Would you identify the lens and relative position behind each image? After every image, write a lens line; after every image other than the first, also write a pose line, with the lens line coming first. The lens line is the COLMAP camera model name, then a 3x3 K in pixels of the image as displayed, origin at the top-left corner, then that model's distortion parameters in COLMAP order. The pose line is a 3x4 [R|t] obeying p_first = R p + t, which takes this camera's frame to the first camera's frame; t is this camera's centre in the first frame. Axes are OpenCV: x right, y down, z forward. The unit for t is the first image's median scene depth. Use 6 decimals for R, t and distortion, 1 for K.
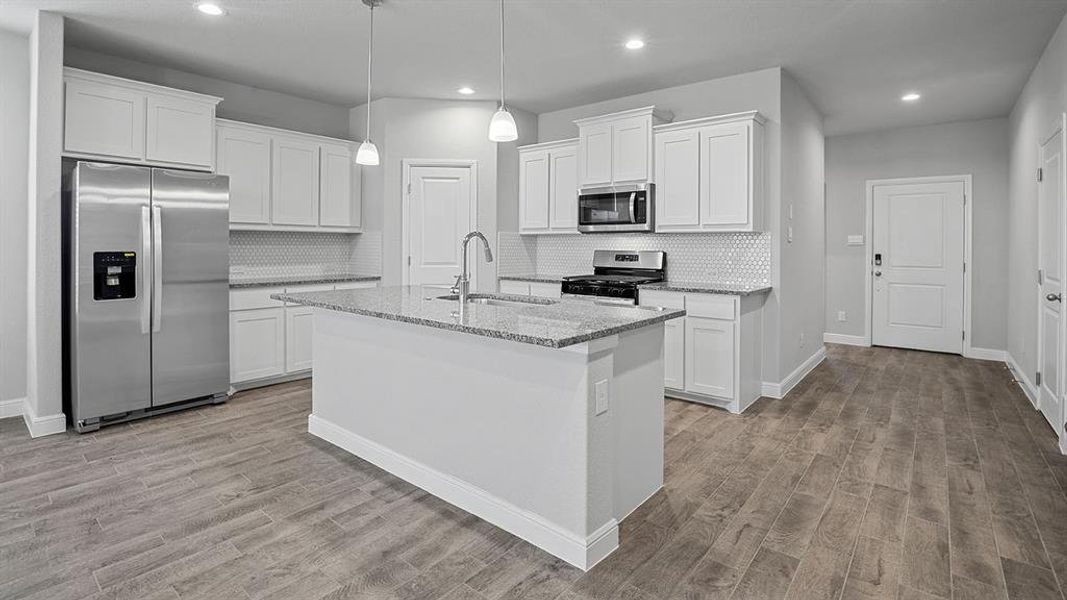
lens RADIAL K [[494.6, 0, 537.7], [0, 494.6, 245.9], [0, 0, 1]] dist [-0.033242, 0.005361]
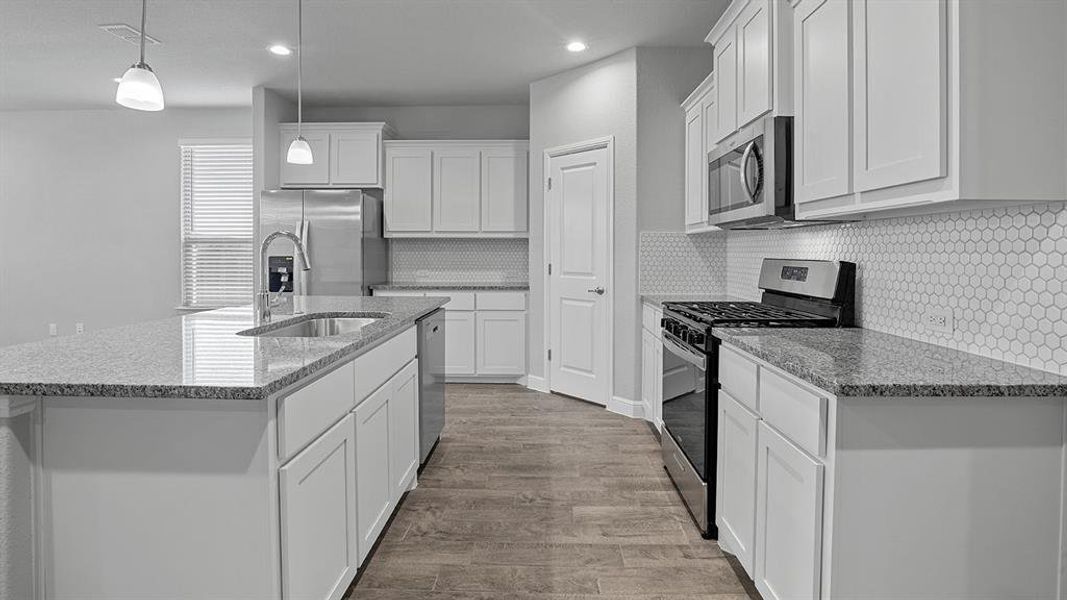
lens RADIAL K [[509.1, 0, 530.9], [0, 509.1, 259.8], [0, 0, 1]] dist [0.000517, -0.000650]
pose [[0.607835, 0.008427, -0.794019, 0.494836], [-0.000679, 0.999949, 0.010092, 0.006098], [0.794063, -0.005595, 0.607810, 0.533019]]
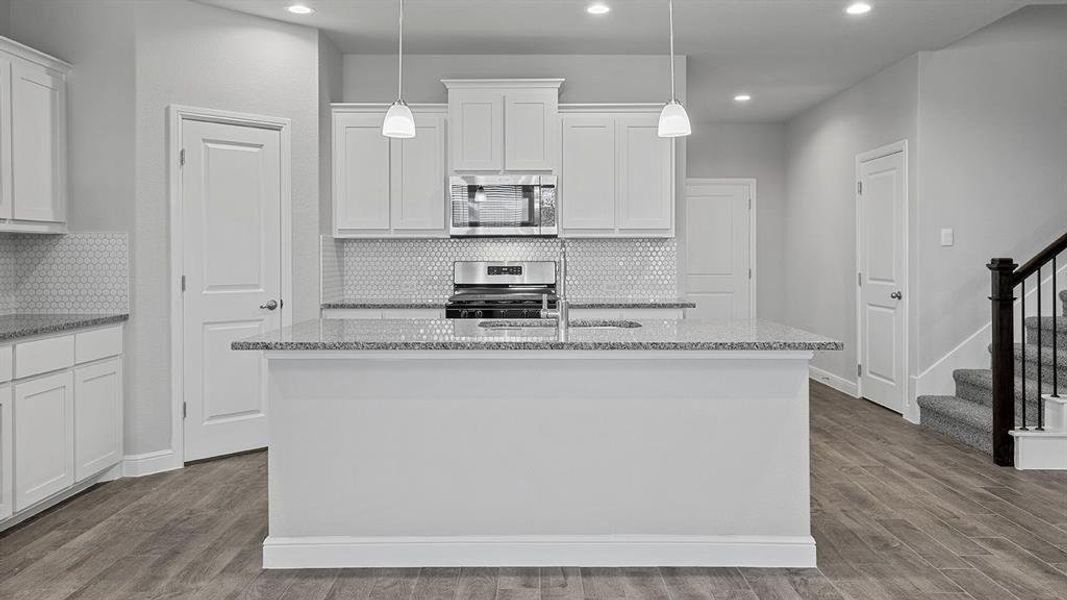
lens RADIAL K [[801.4, 0, 536.0], [0, 801.4, 259.3], [0, 0, 1]] dist [0.012914, -0.000067]
pose [[0.776446, -0.012312, 0.630063, -0.635156], [0.007490, 0.999919, 0.010309, -0.005765], [-0.630139, -0.003285, 0.776475, 0.020457]]
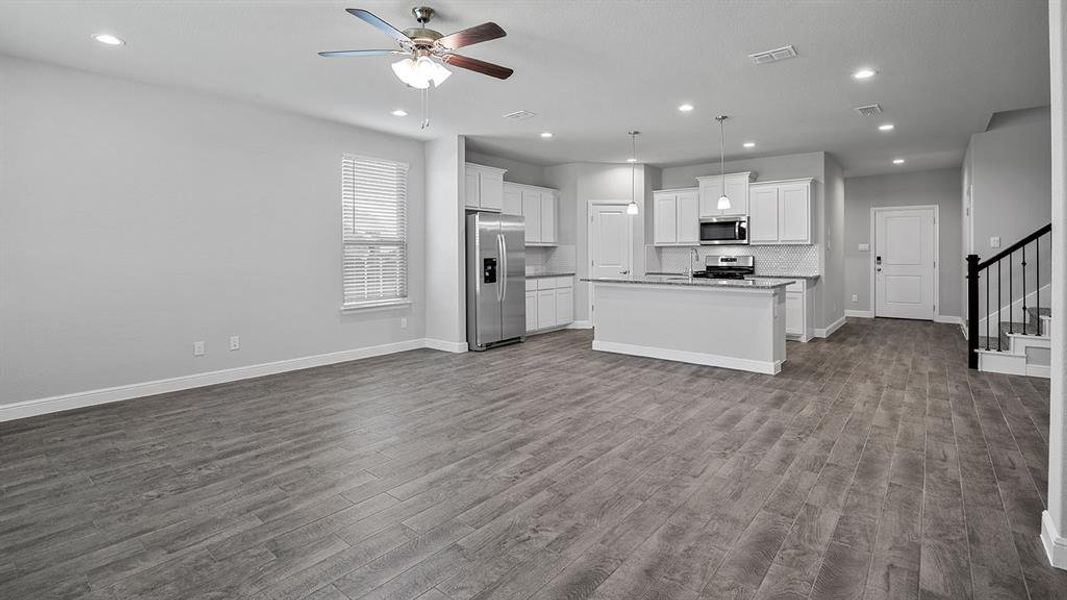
lens RADIAL K [[494.6, 0, 538.8], [0, 494.6, 255.1], [0, 0, 1]] dist [-0.033242, 0.005361]
pose [[0.999951, -0.009235, 0.003534, -0.529993], [0.009222, 0.999951, 0.003736, -0.004841], [-0.003568, -0.003703, 0.999987, -0.744844]]
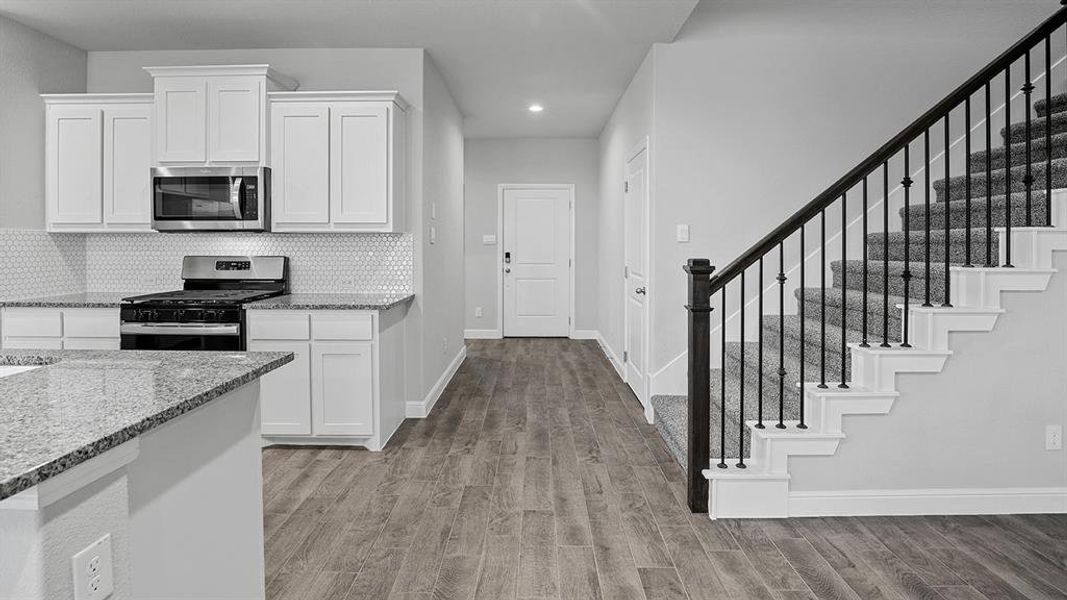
lens RADIAL K [[494.6, 0, 531.9], [0, 494.6, 247.9], [0, 0, 1]] dist [-0.033242, 0.005361]
pose [[0.780289, -0.011802, 0.625307, 0.081673], [0.004125, 0.999897, 0.013725, -0.011984], [-0.625405, -0.008130, 0.780258, 0.164050]]
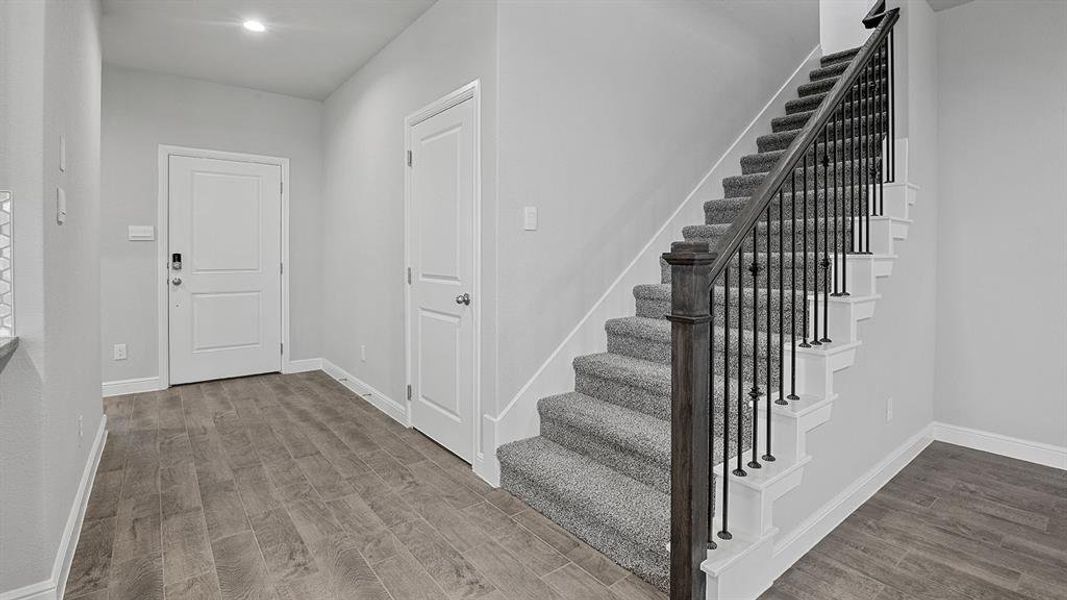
lens RADIAL K [[494.6, 0, 534.9], [0, 494.6, 255.3], [0, 0, 1]] dist [-0.033242, 0.005361]
pose [[0.218849, -0.012323, 0.975681, 0.198615], [-0.001389, 0.999915, 0.012941, 0.014165], [-0.975758, -0.004187, 0.218814, 0.516470]]
